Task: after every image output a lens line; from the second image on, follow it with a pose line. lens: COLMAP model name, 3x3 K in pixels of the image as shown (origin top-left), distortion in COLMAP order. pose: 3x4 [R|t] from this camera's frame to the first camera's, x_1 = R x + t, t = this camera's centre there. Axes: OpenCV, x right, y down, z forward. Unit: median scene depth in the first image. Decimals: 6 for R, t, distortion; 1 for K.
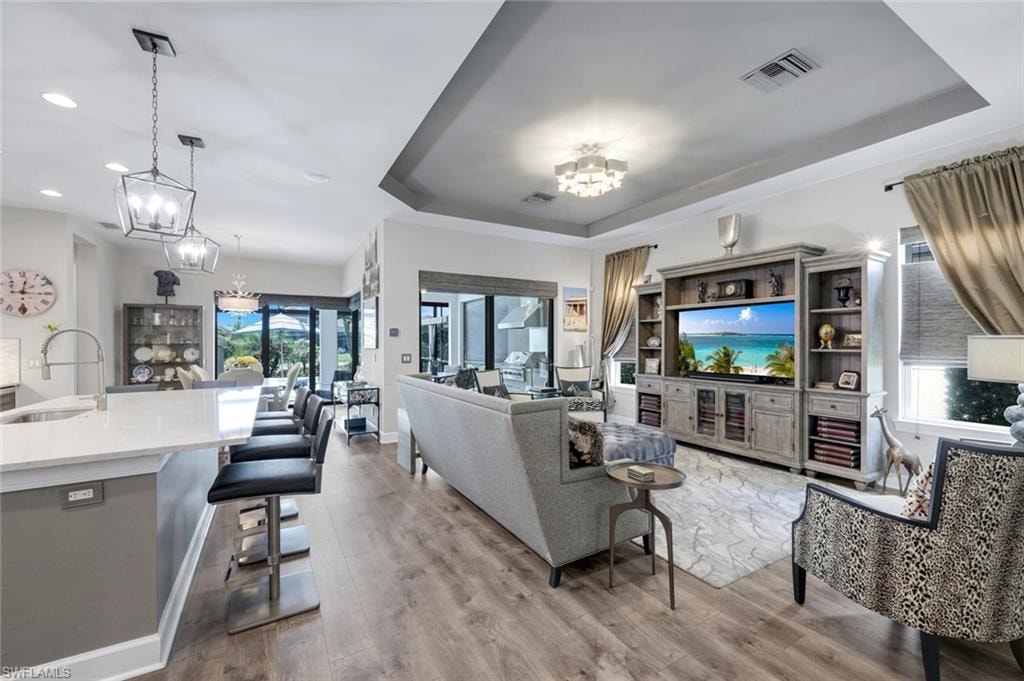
lens RADIAL K [[418.6, 0, 512.0], [0, 418.6, 343.3], [0, 0, 1]] dist [0.000010, -0.000042]
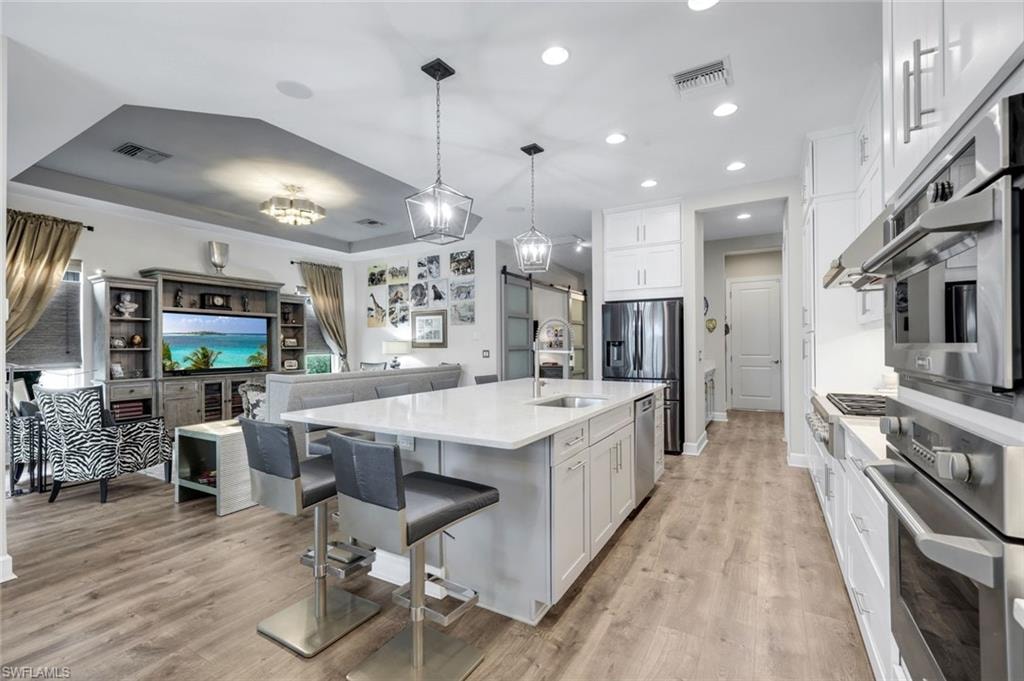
lens RADIAL K [[446.1, 0, 508.7], [0, 446.1, 343.0], [0, 0, 1]] dist [0.006063, -0.001528]
pose [[-0.489421, 0.014549, 0.871926, -0.894343], [0.010869, 0.999885, -0.010583, 0.016849], [-0.871980, 0.004298, -0.489523, 0.751866]]
